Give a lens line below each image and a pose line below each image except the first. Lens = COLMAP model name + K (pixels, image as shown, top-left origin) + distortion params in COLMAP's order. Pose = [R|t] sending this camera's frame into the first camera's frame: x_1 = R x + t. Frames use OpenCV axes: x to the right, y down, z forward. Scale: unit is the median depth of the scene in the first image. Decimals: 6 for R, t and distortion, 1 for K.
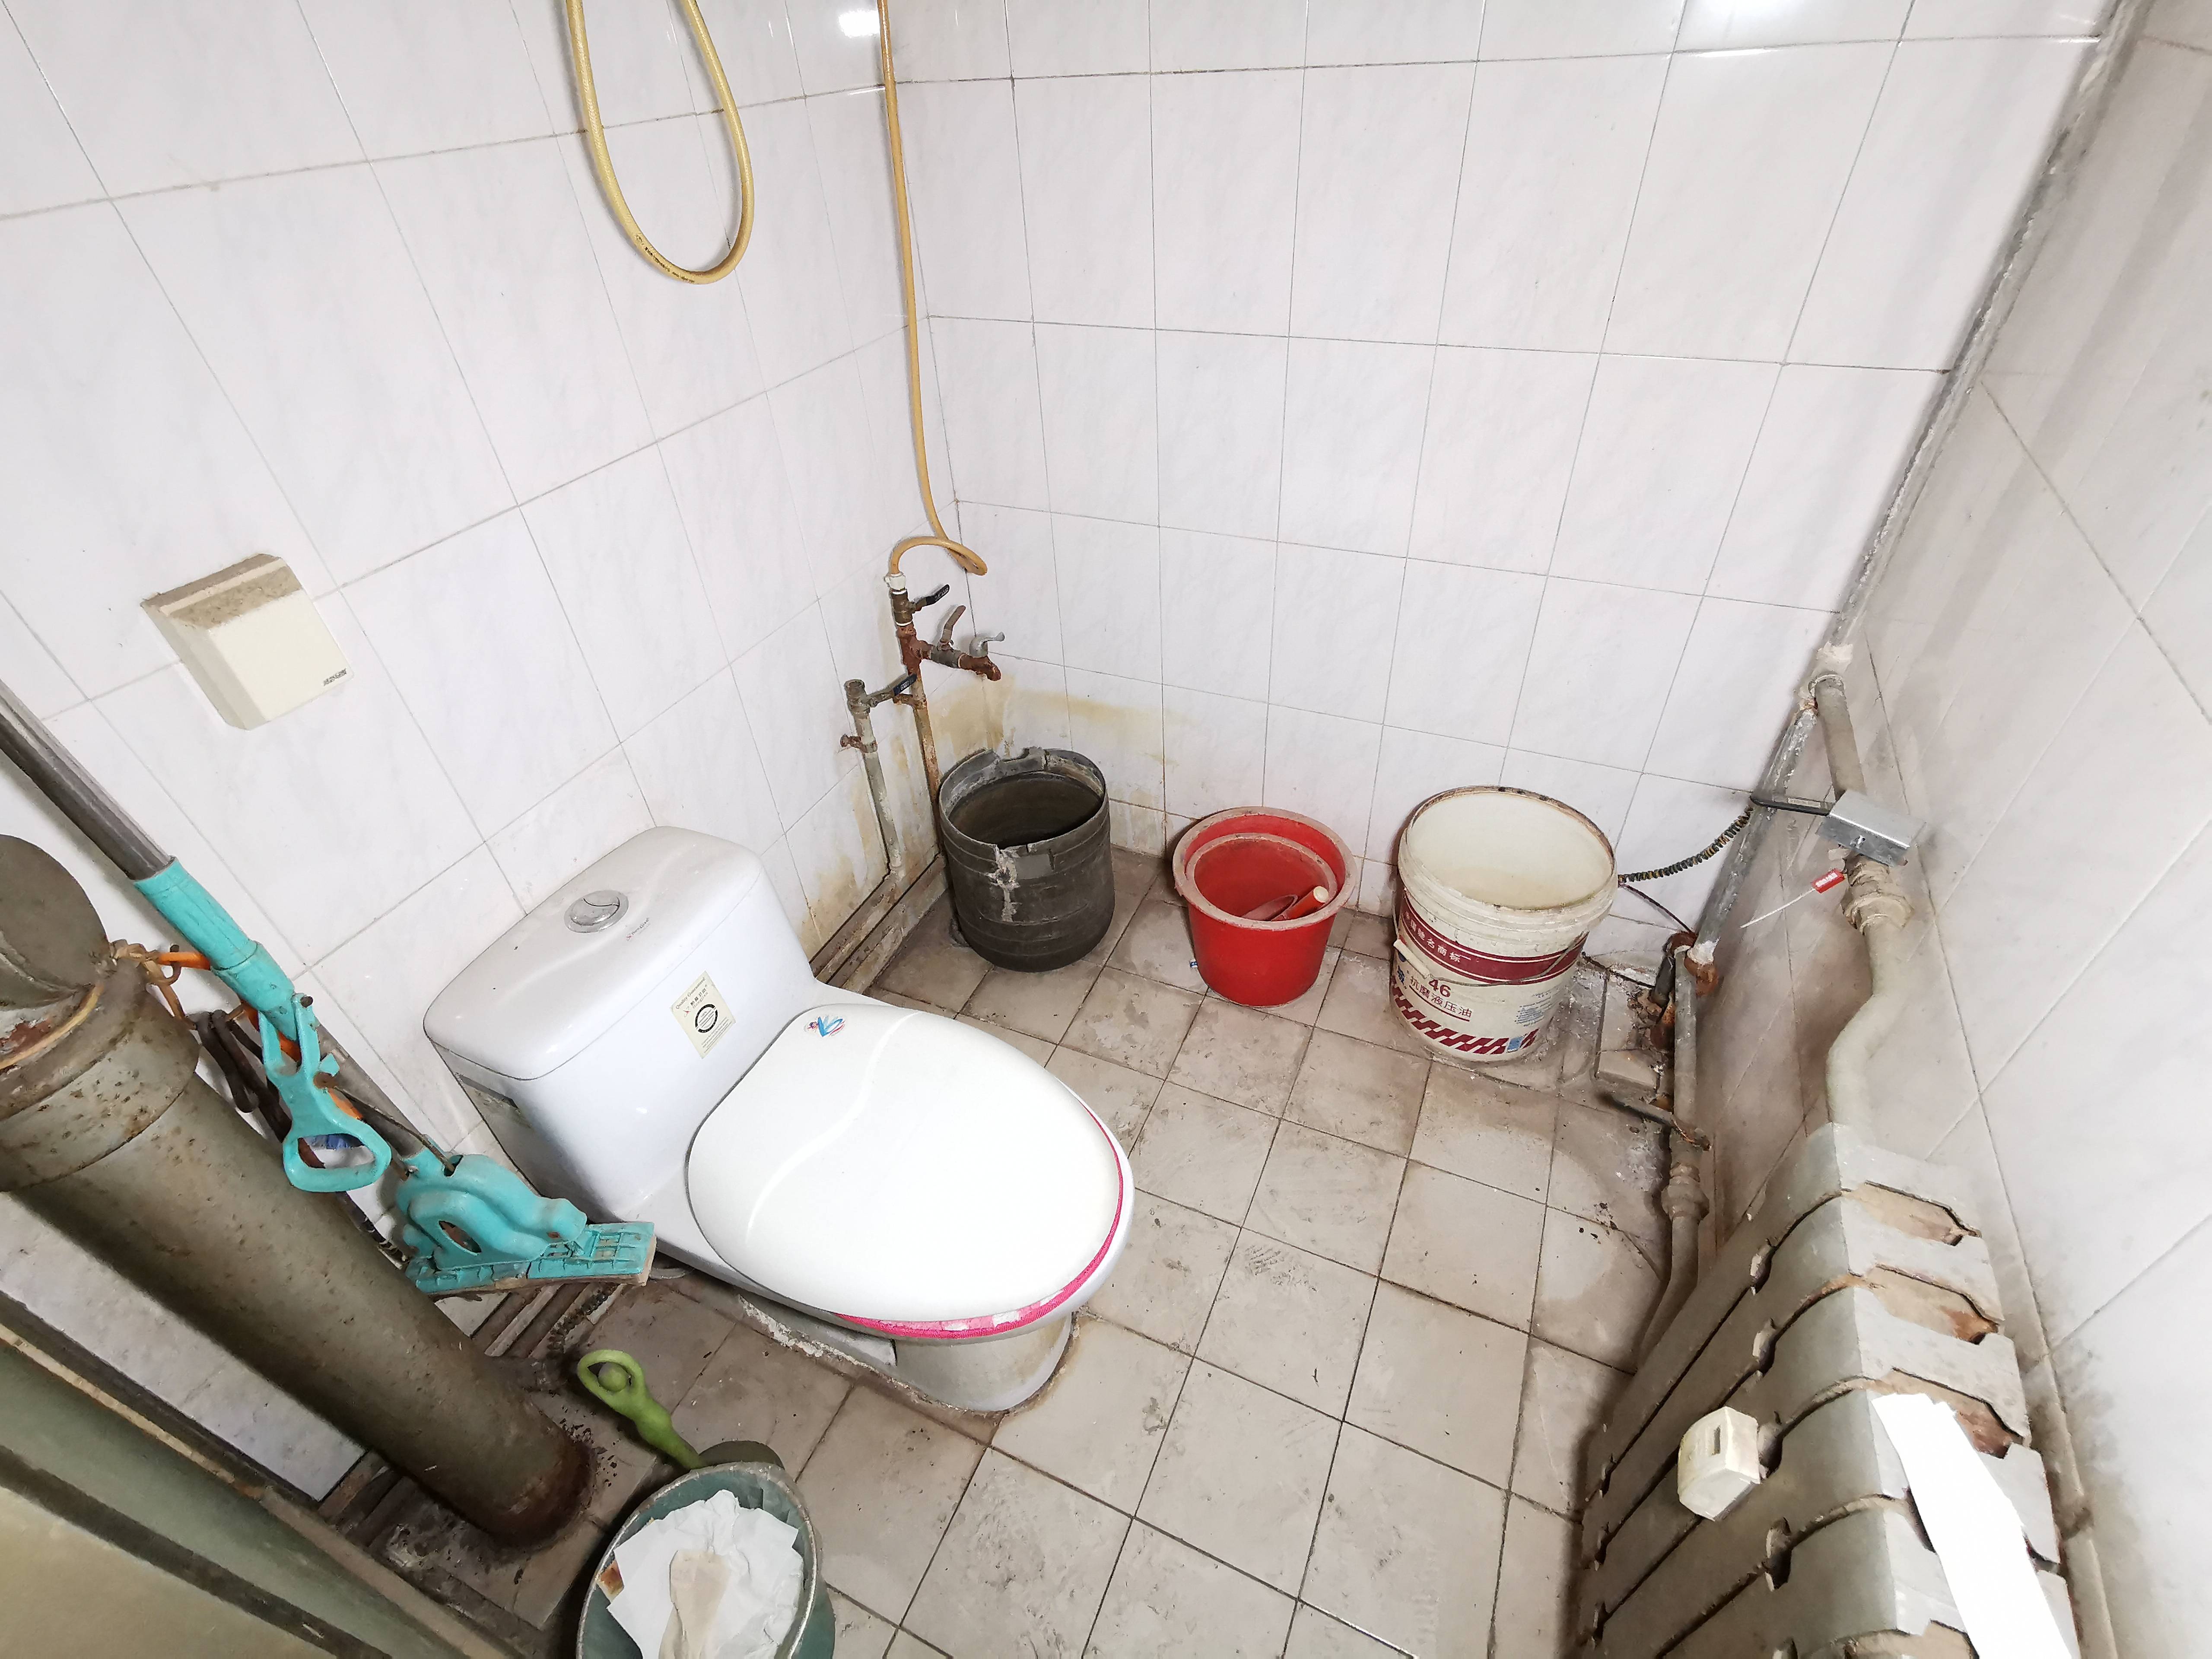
lens RADIAL K [[1009.9, 0, 1108.4], [0, 1009.9, 830.7], [0, 0, 1]] dist [-0.000618, -0.000094]
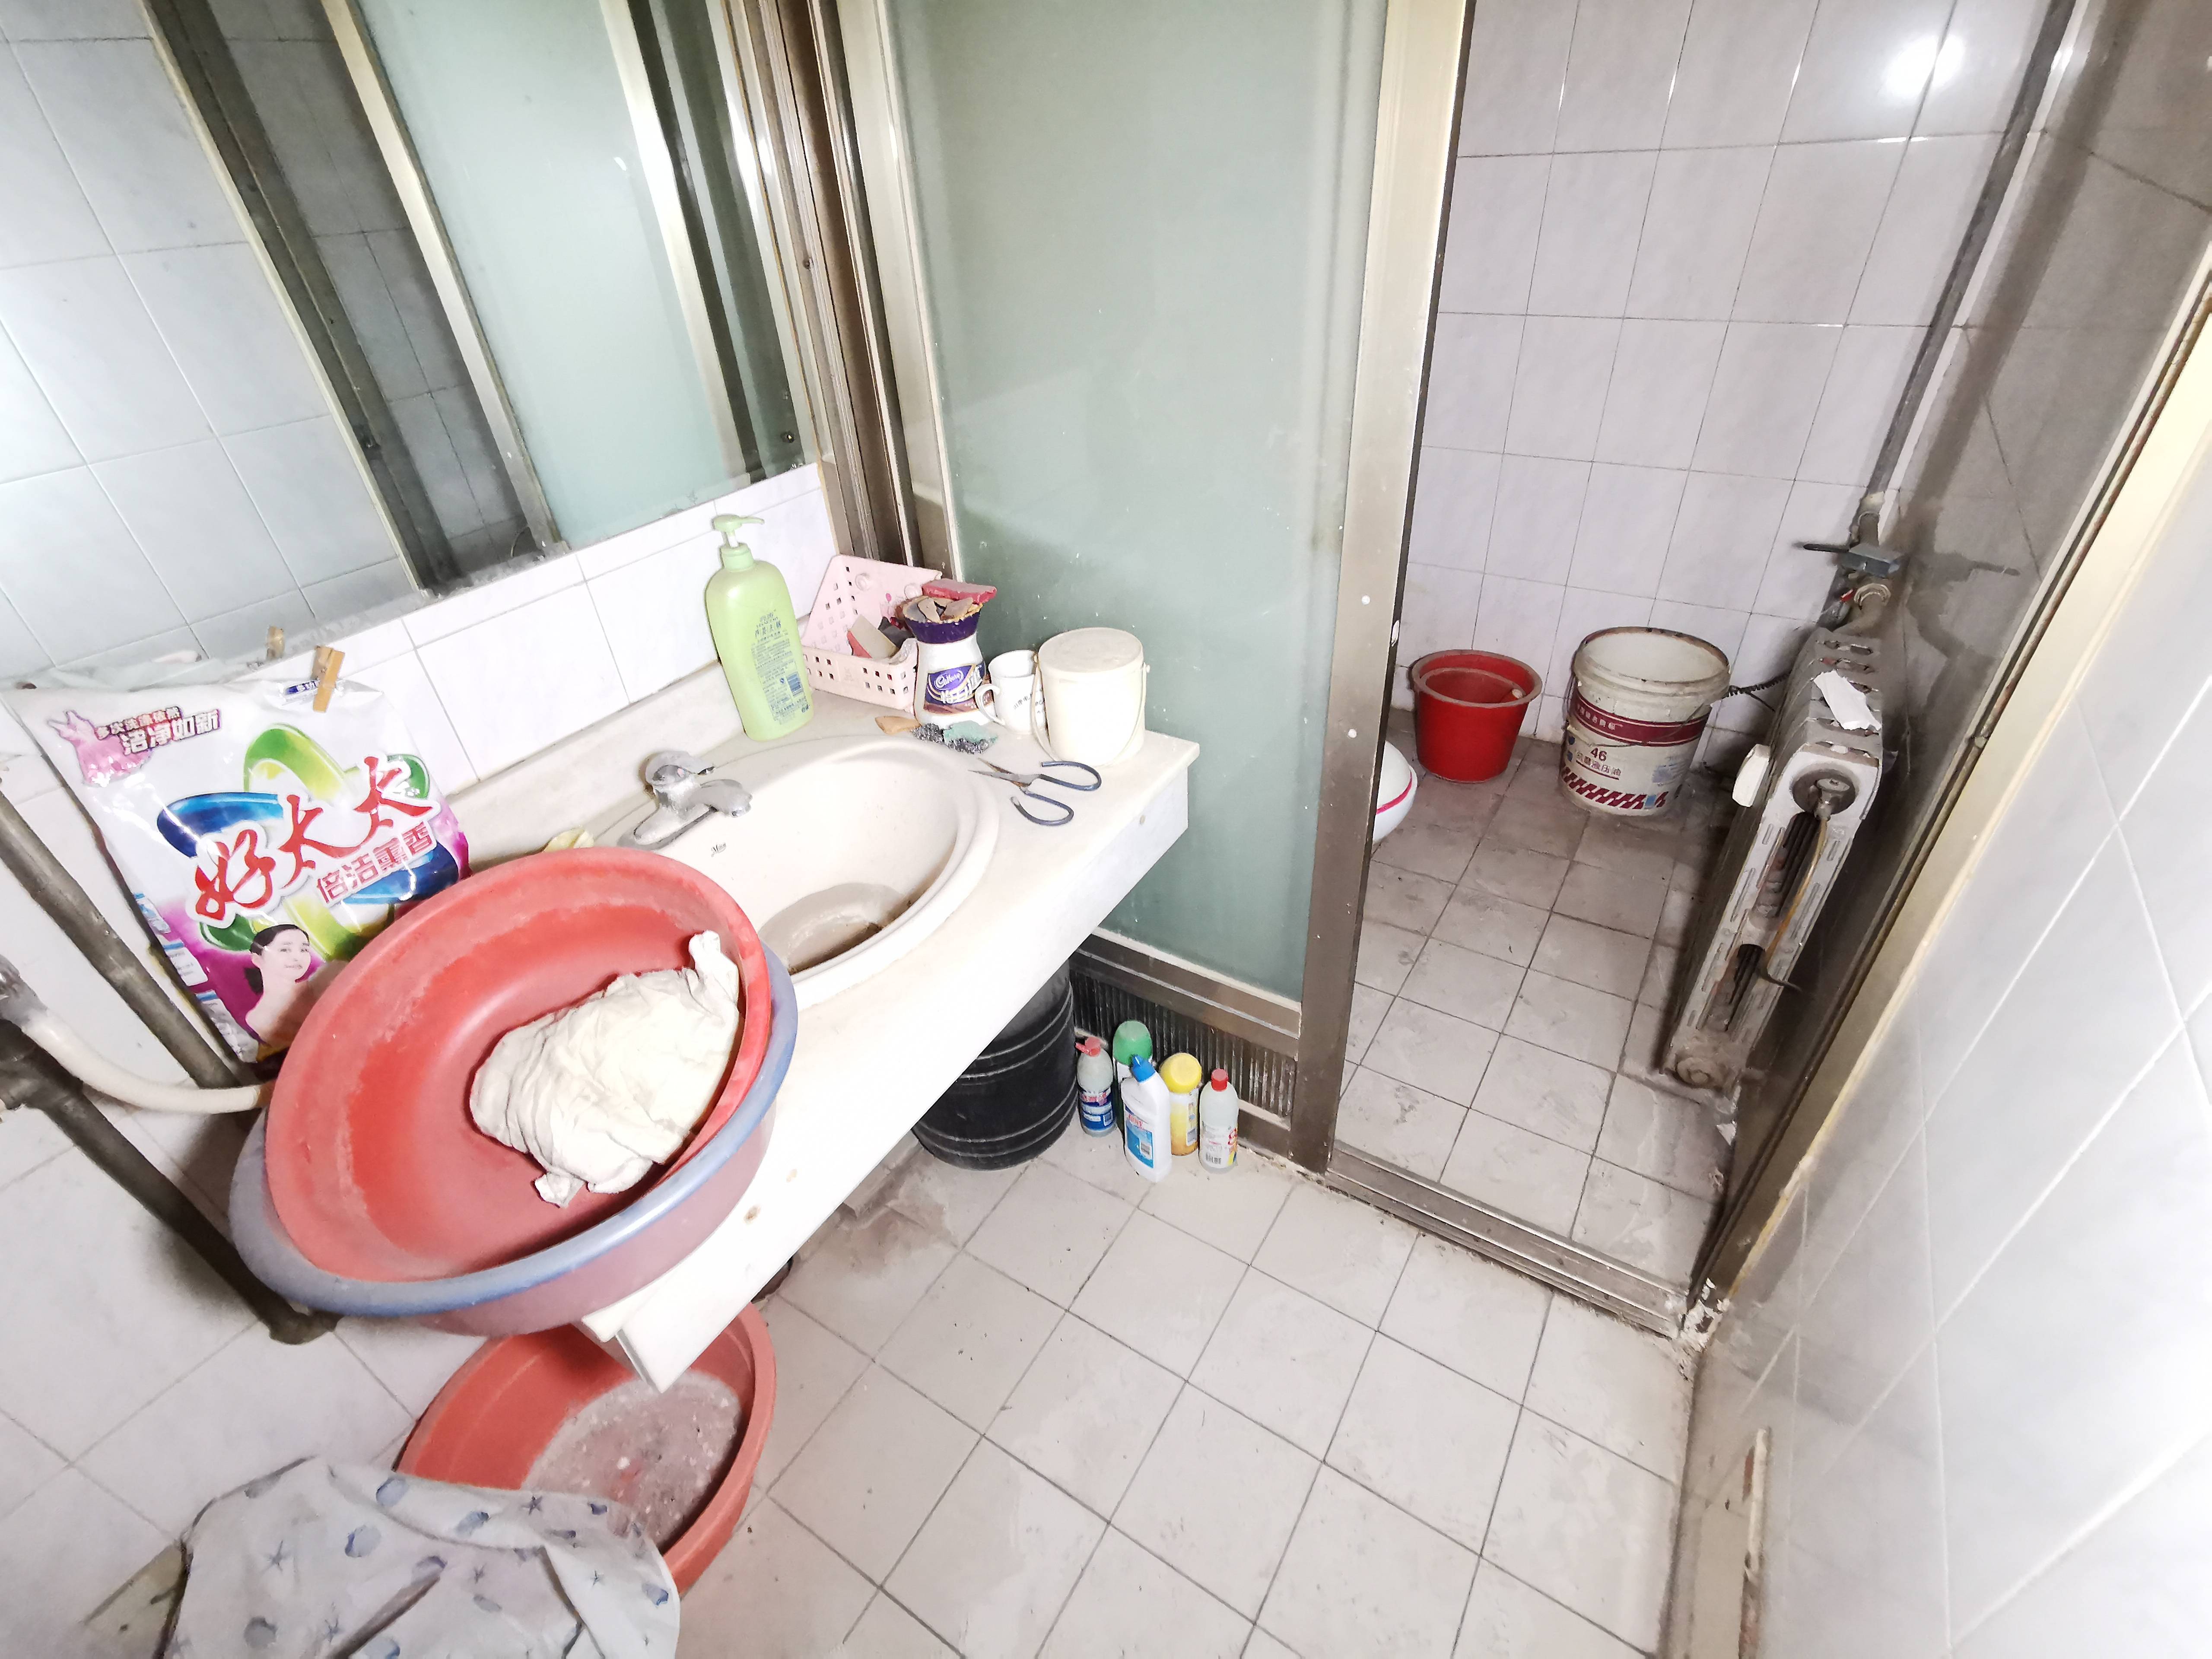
lens RADIAL K [[1009.9, 0, 1106.1], [0, 1009.9, 830.1], [0, 0, 1]] dist [-0.000618, -0.000094]
pose [[0.990853, 0.071227, -0.114616, -0.204850], [-0.077518, 0.995665, -0.051398, 0.390557], [0.110458, 0.059812, 0.992079, -0.527303]]
